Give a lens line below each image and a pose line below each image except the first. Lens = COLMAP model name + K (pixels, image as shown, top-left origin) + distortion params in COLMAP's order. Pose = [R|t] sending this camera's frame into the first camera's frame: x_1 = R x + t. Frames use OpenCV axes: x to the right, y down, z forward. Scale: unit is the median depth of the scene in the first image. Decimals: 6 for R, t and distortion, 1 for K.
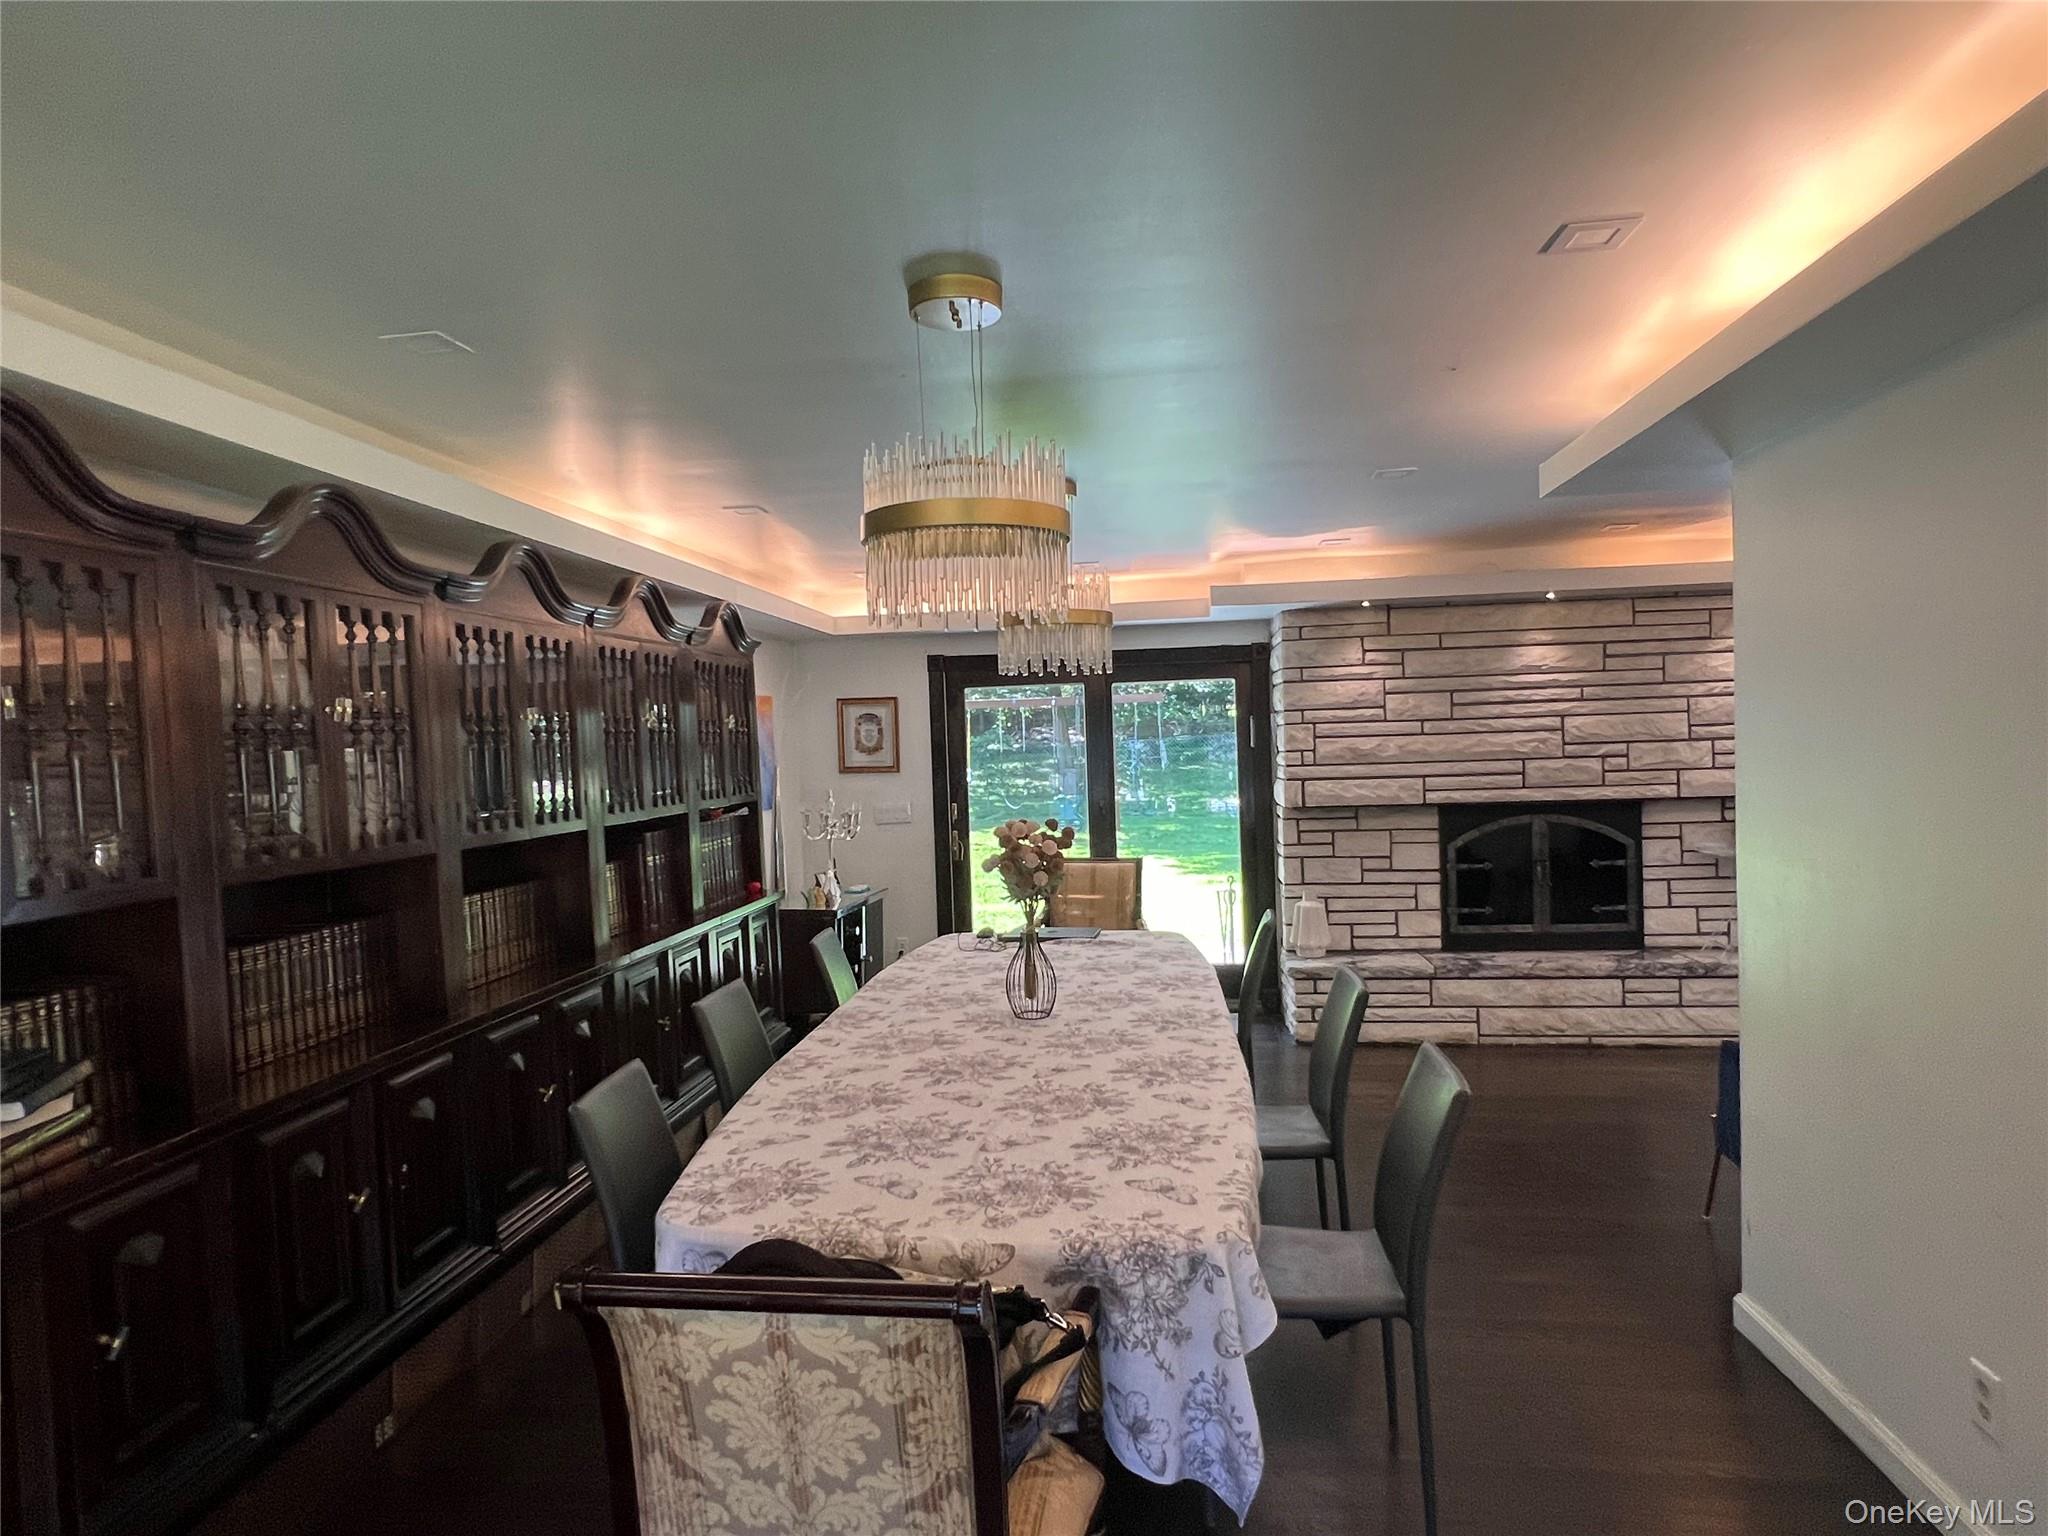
lens RADIAL K [[1175.9, 0, 1011.1], [0, 1175.9, 774.0], [0, 0, 1]] dist [-0.004494, 0.000106]
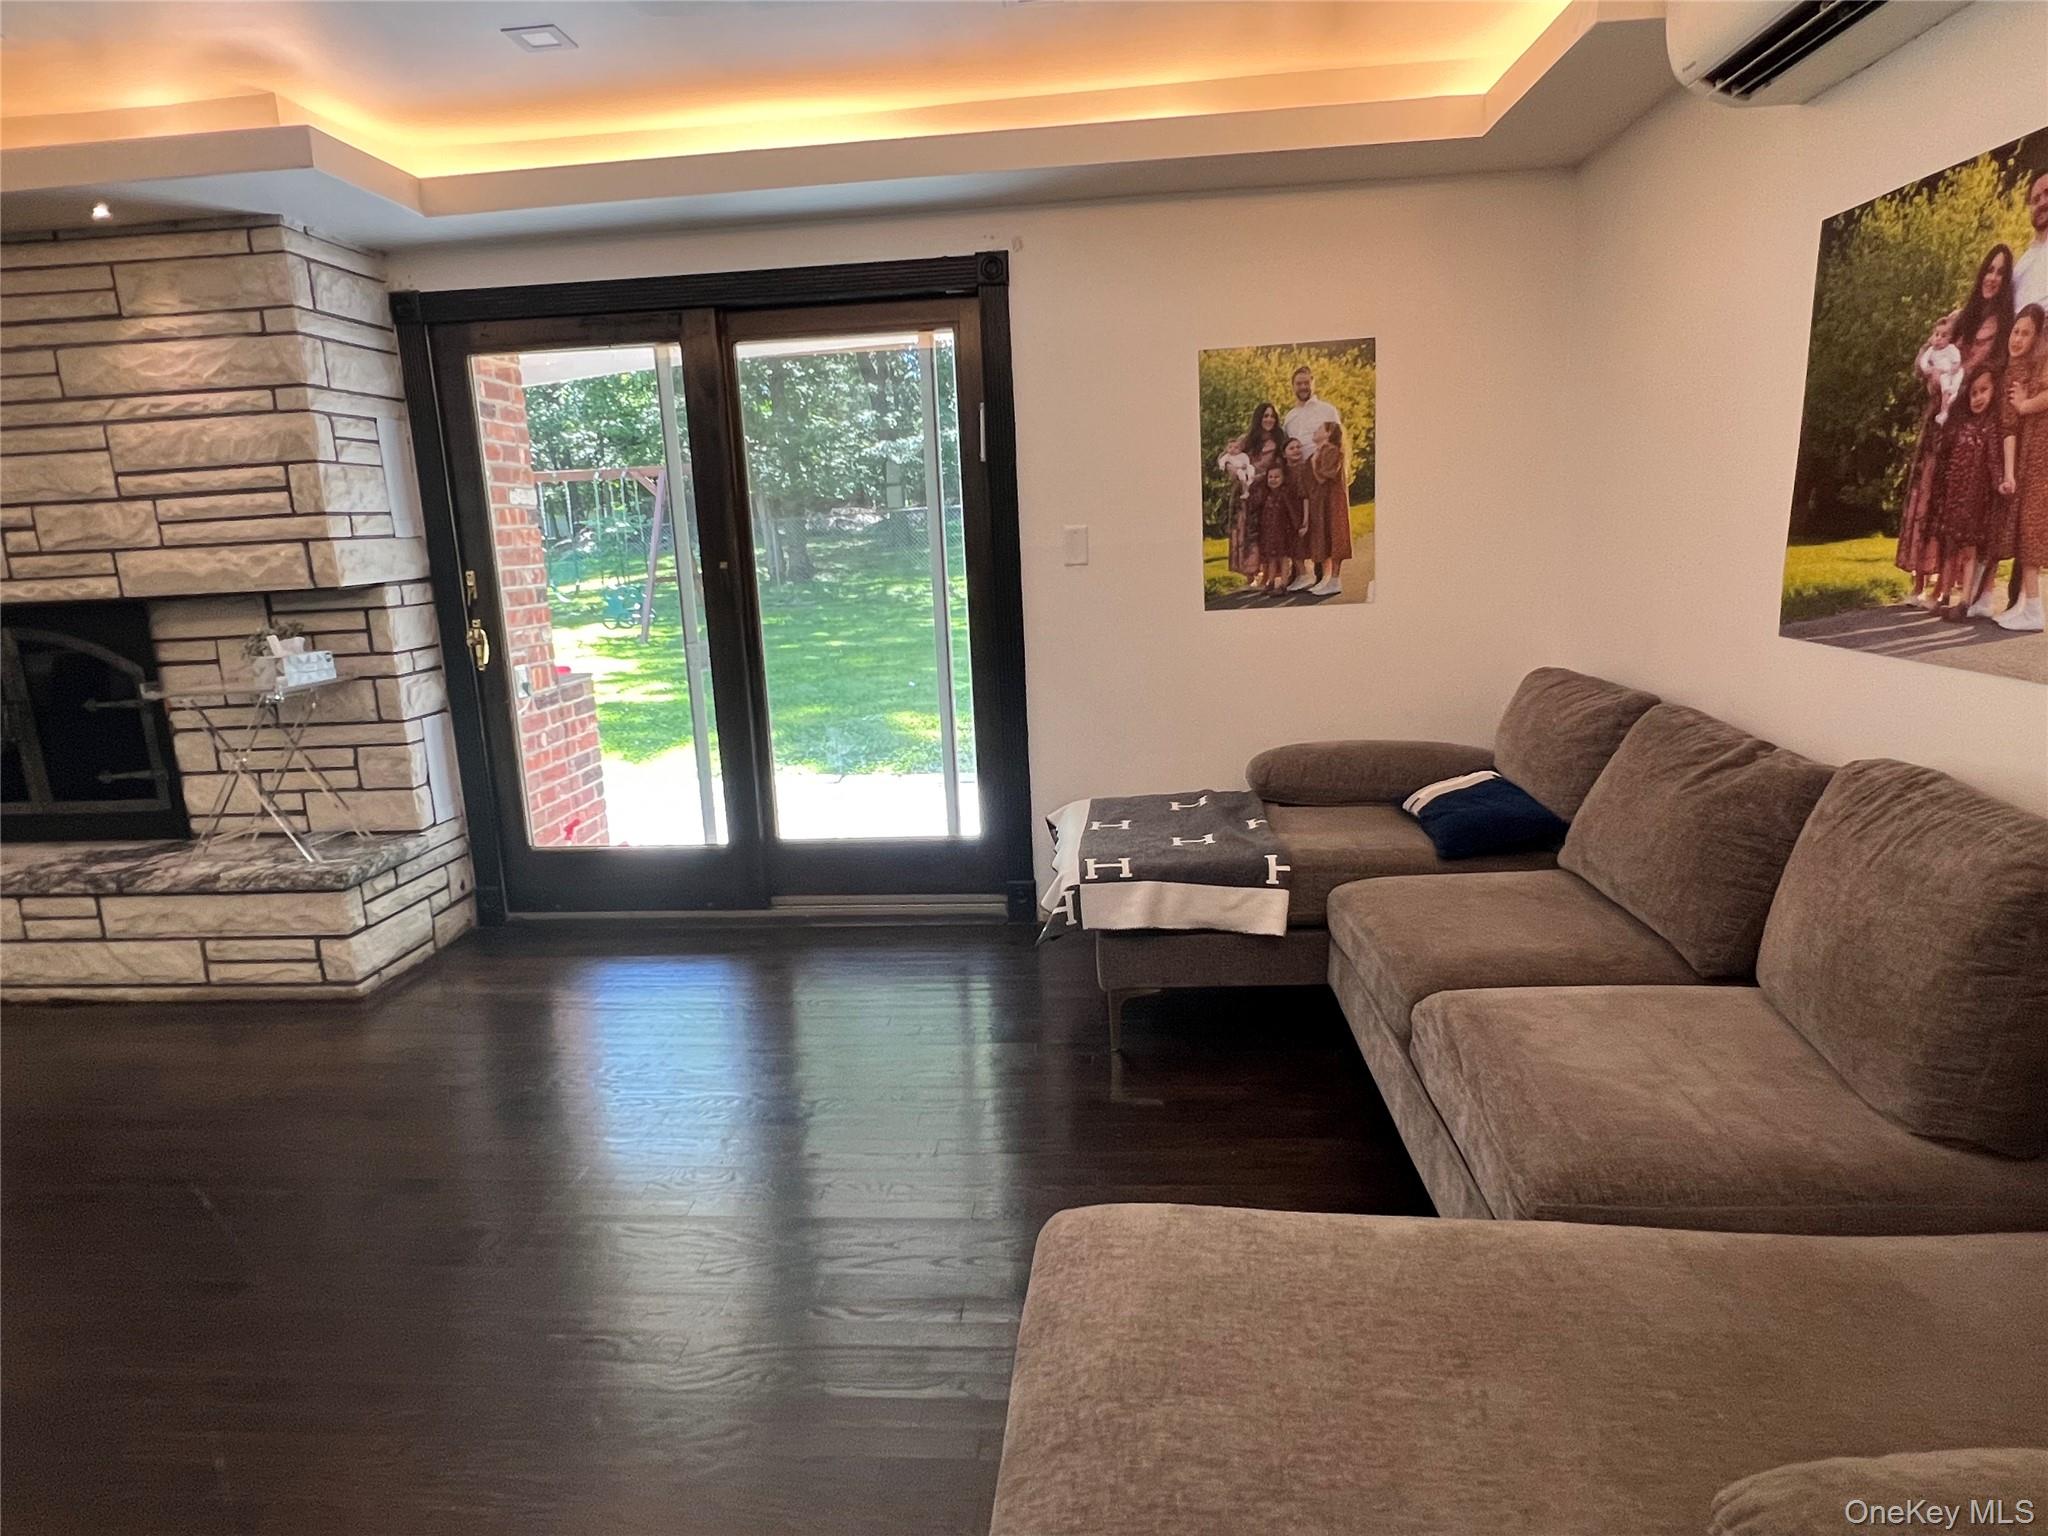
lens RADIAL K [[1161.3, 0, 1009.5], [0, 1161.3, 771.3], [0, 0, 1]] dist [-0.003510, -0.000153]
pose [[0.999096, -0.019958, 0.037547, 1.016022], [0.012848, 0.983424, 0.180865, 0.005821], [-0.040535, -0.180219, 0.982791, 0.391577]]
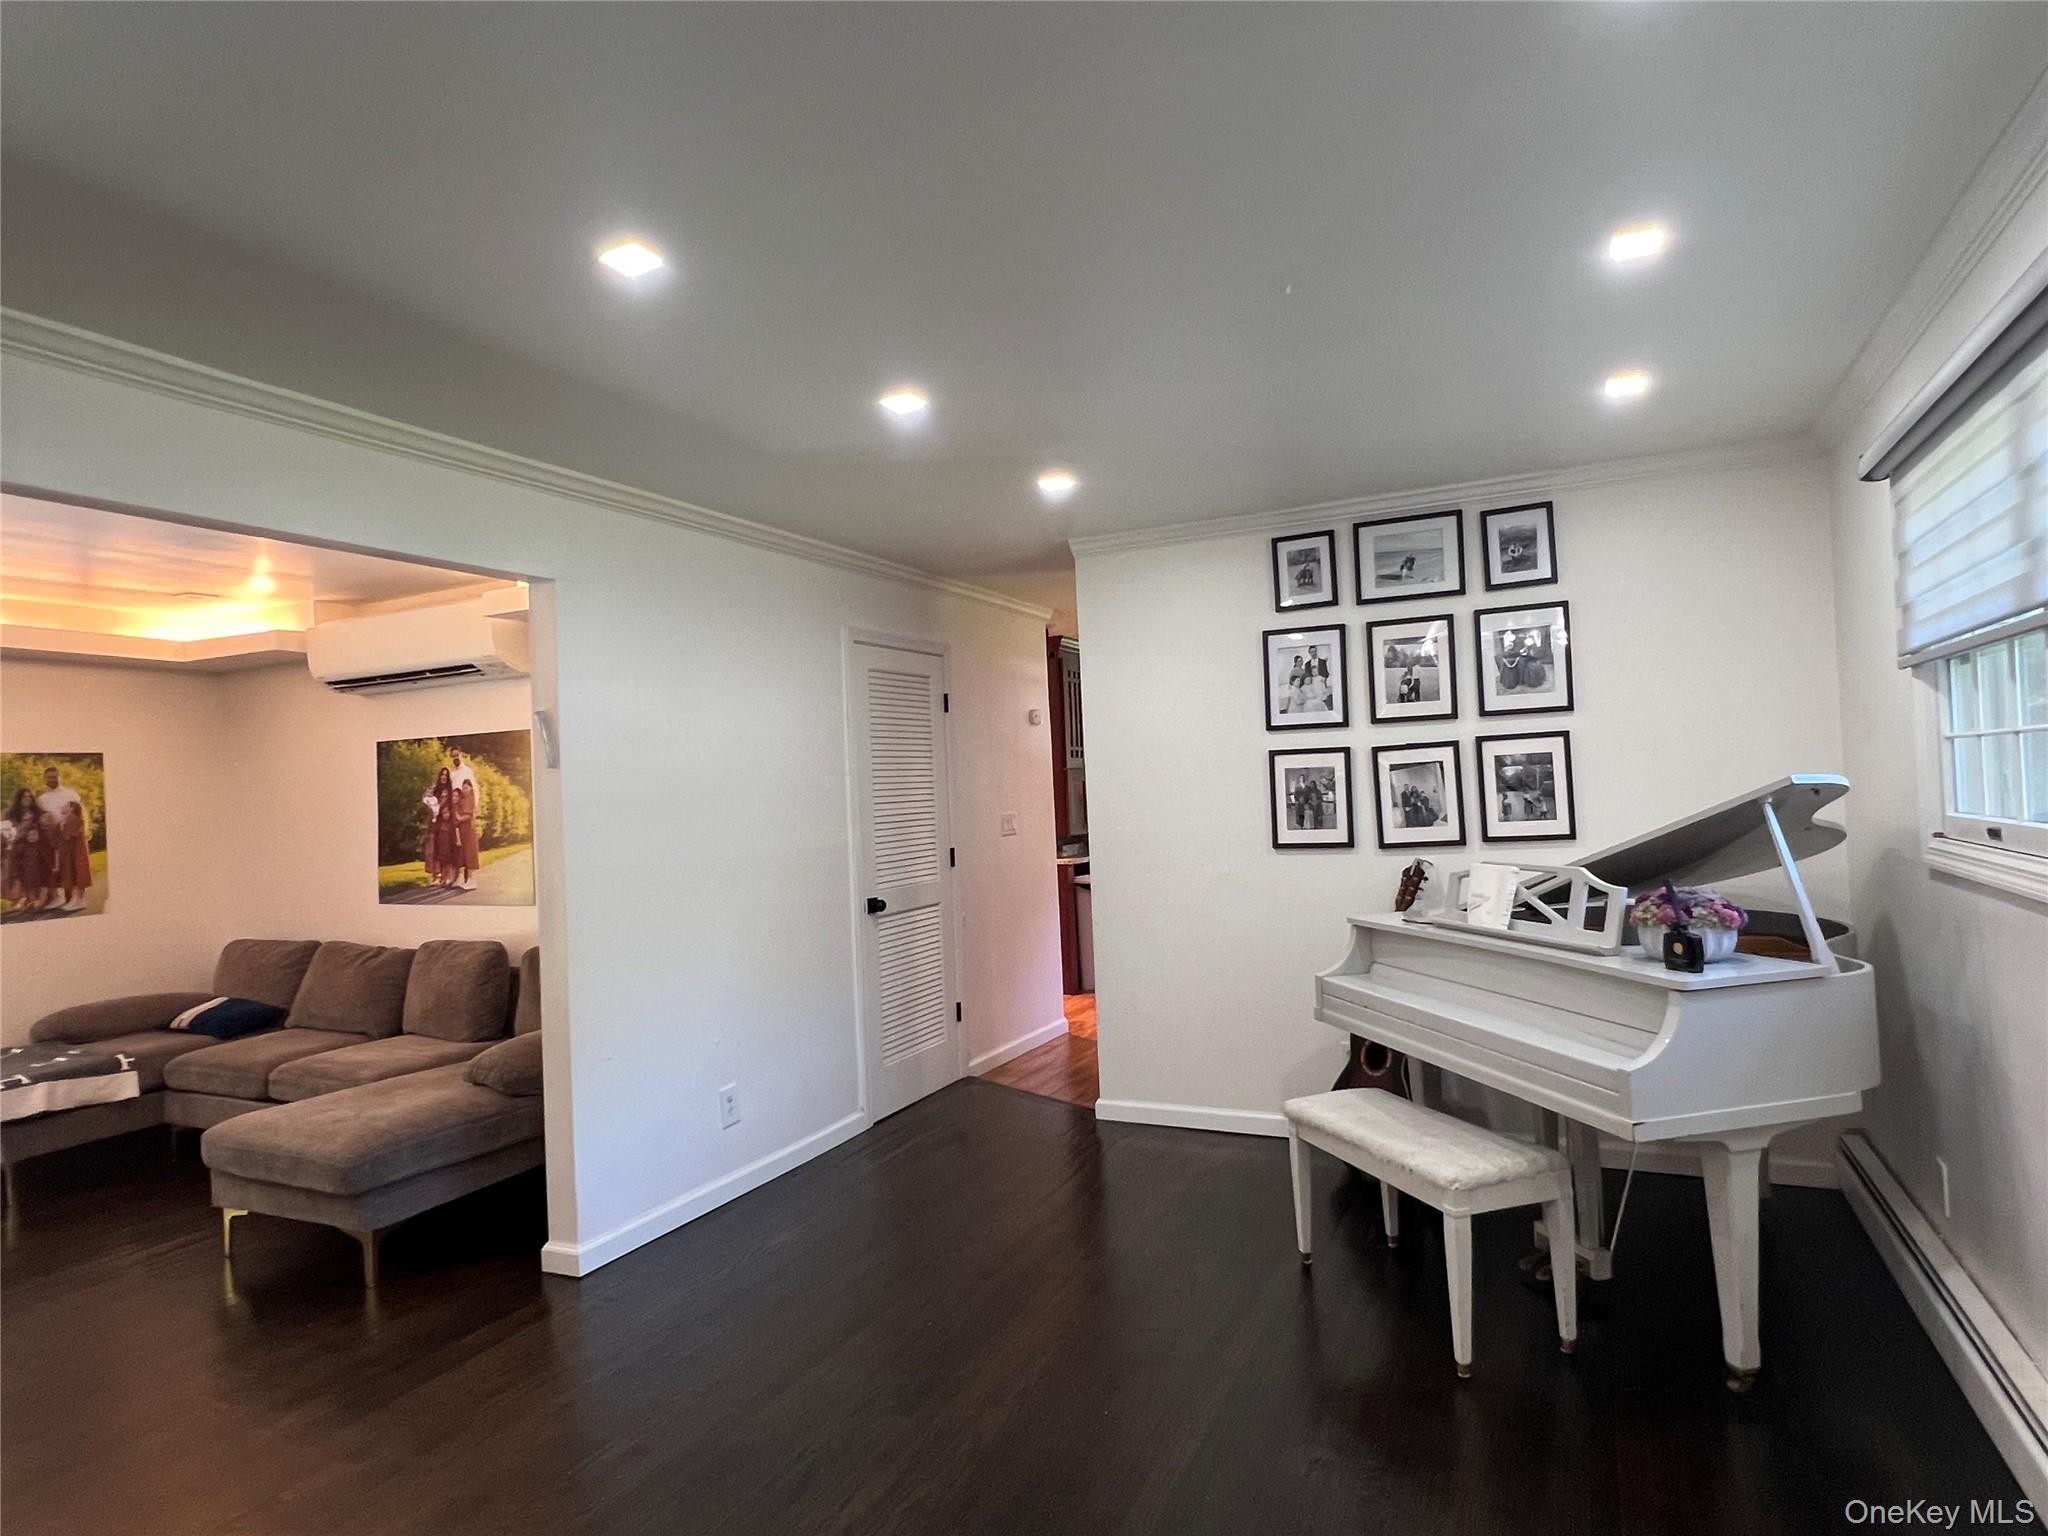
lens RADIAL K [[1161.3, 0, 1009.5], [0, 1161.3, 771.3], [0, 0, 1]] dist [-0.003510, -0.000153]
pose [[0.319914, 0.039562, 0.946620, 0.554167], [0.053793, 0.996758, -0.059837, 0.011967], [-0.945918, 0.070064, 0.316749, -0.019004]]
